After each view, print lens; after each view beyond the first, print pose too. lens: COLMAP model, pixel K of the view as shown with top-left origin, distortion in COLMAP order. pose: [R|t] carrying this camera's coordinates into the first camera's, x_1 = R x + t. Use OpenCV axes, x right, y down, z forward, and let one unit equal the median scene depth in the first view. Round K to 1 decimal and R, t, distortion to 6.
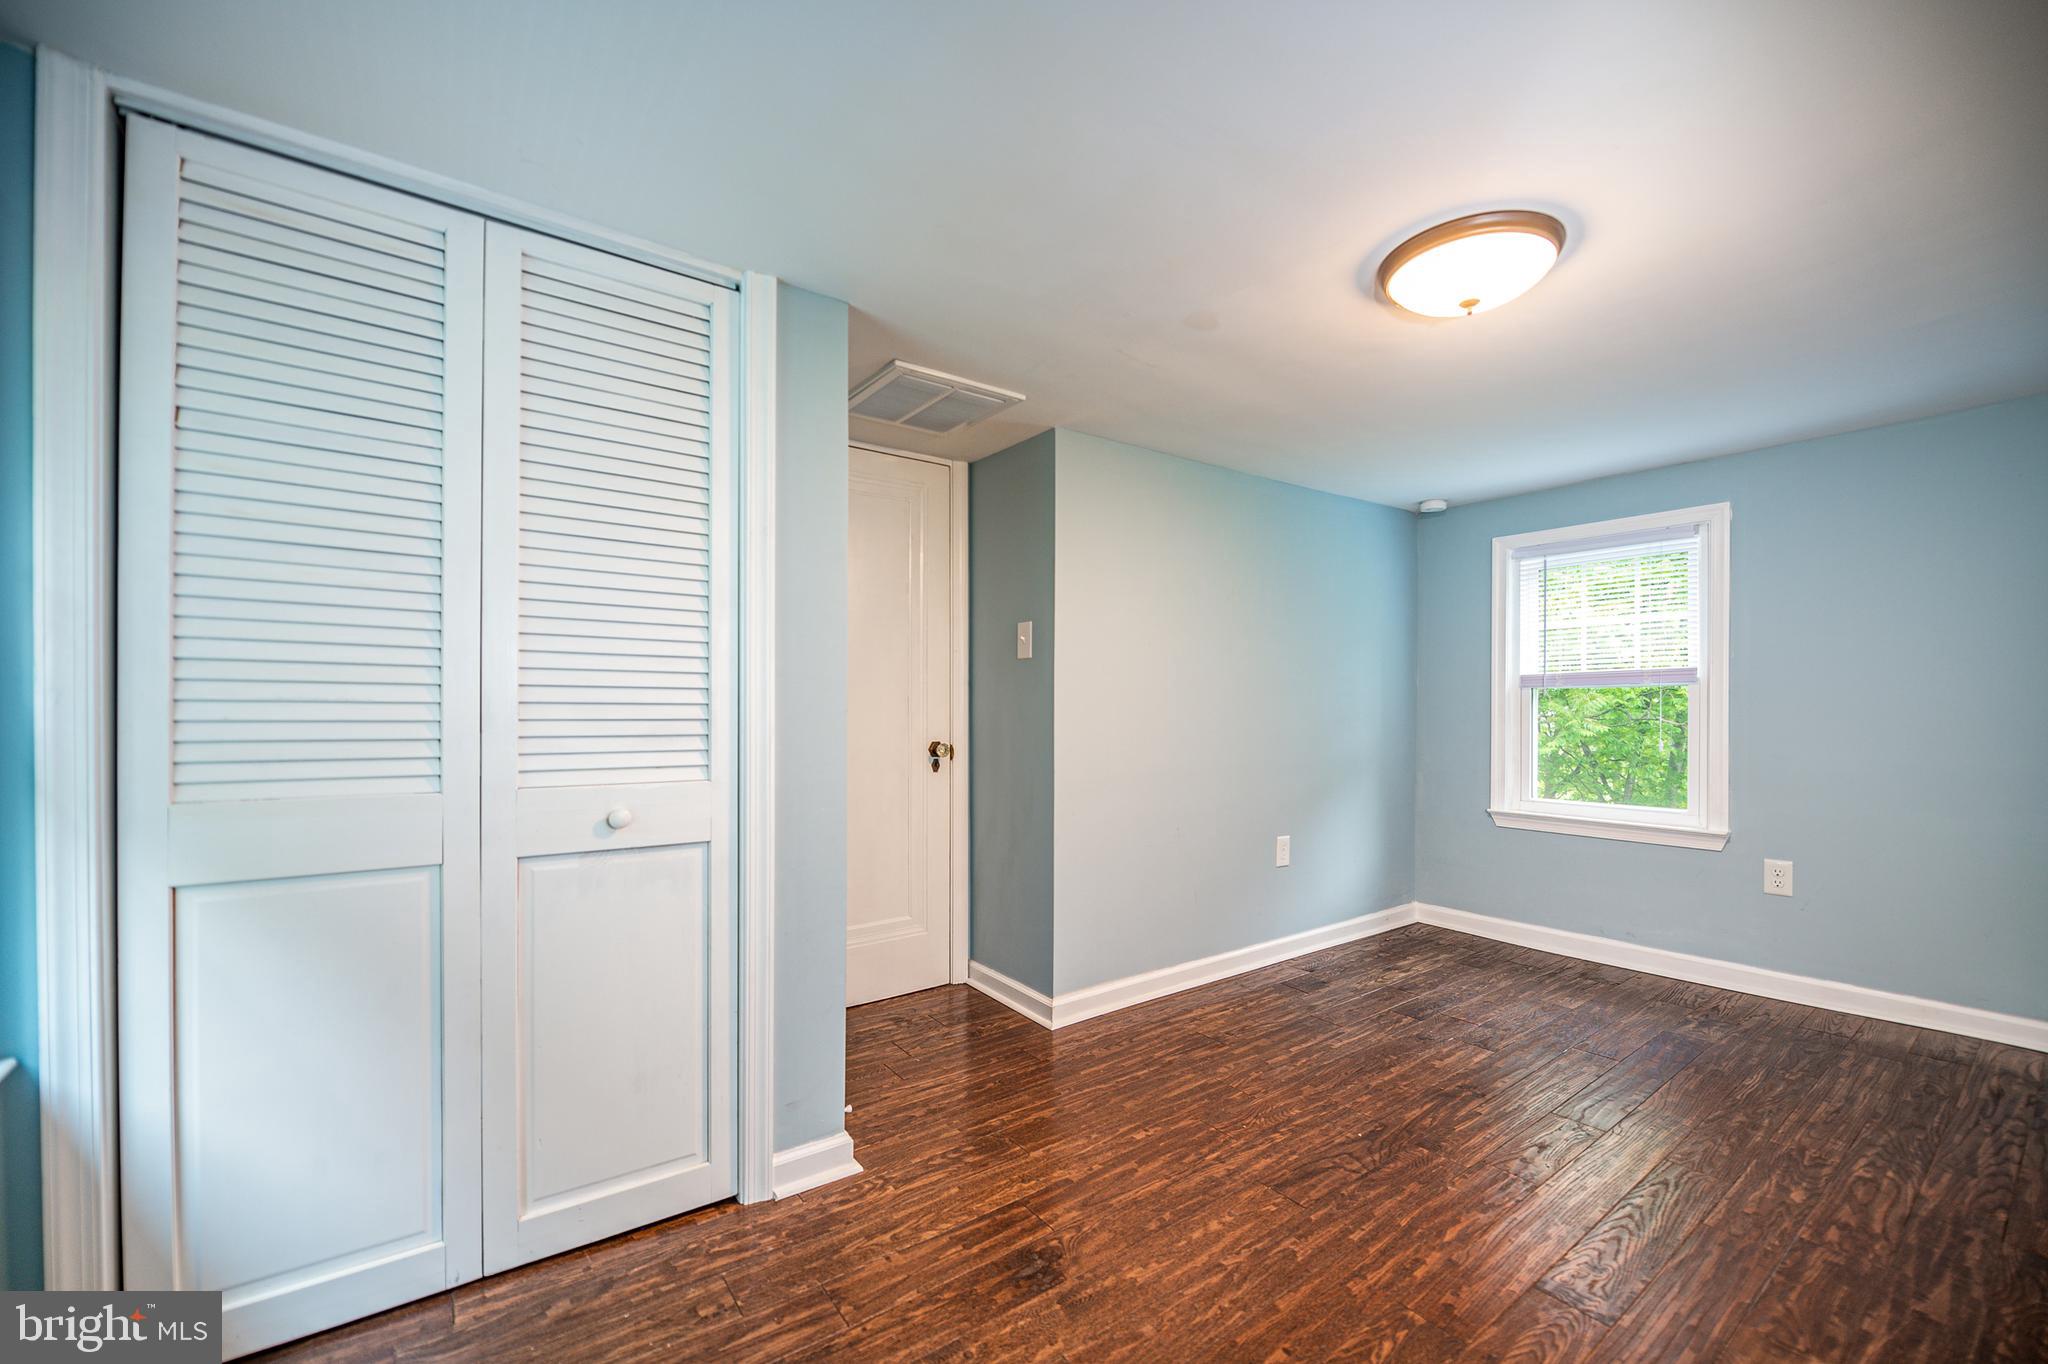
lens RADIAL K [[813.1, 0, 1023.2], [0, 813.1, 690.2], [0, 0, 1]] dist [-0.000837, -0.000166]
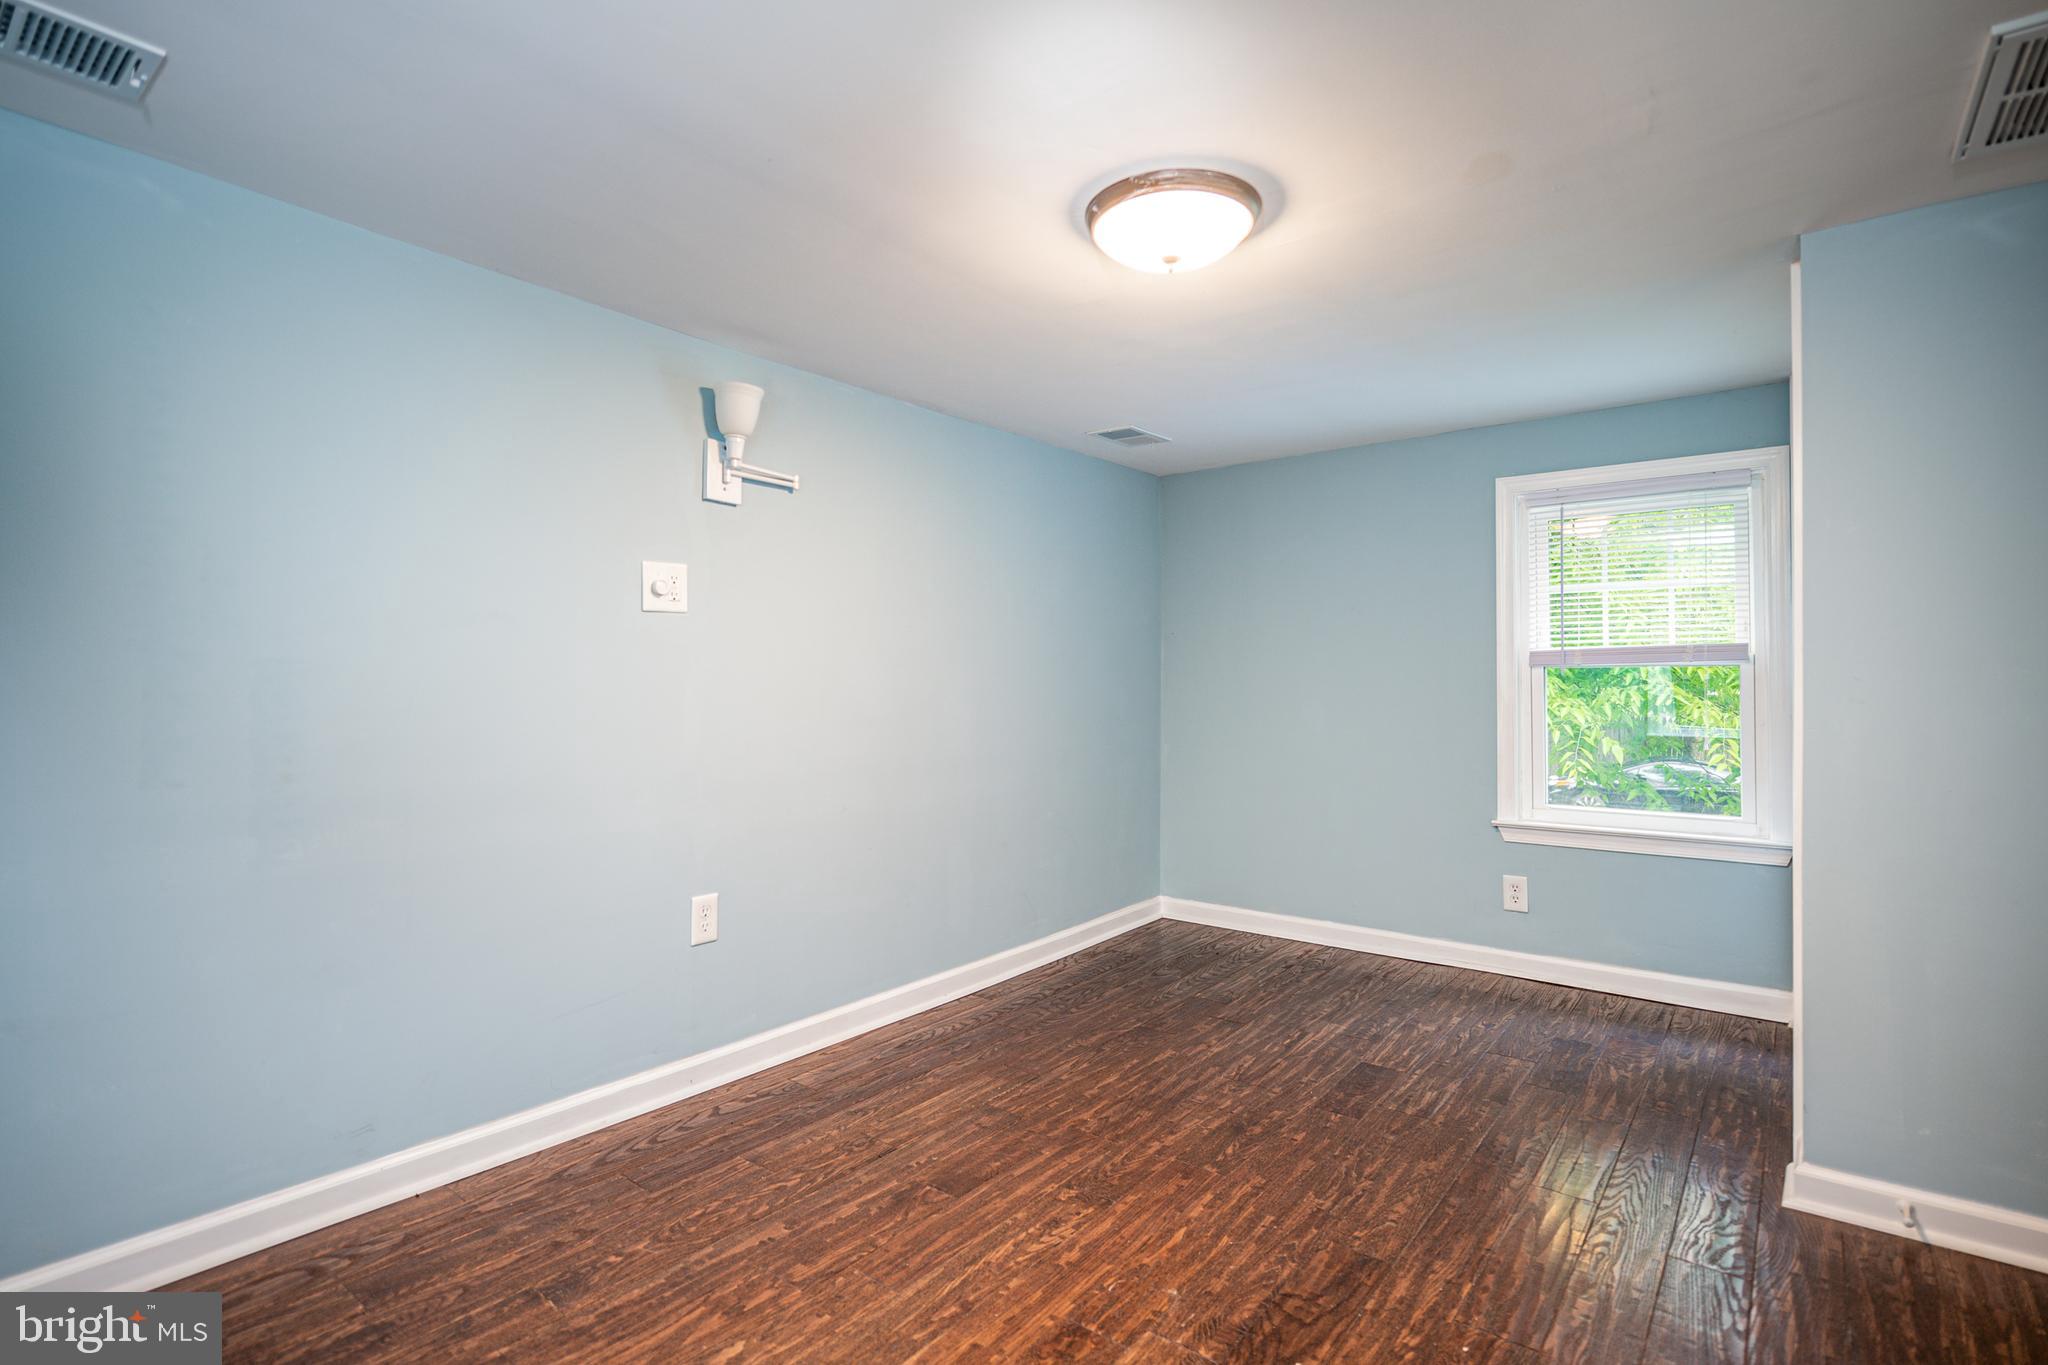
lens RADIAL K [[1007.4, 0, 1021.3], [0, 1007.4, 683.4], [0, 0, 1]] dist [0.004279, 0.000389]
pose [[-0.961490, -0.007376, -0.274740, 1.021264], [-0.006252, 0.999968, -0.004967, 0.036835], [0.274768, -0.003058, -0.961506, 2.063301]]
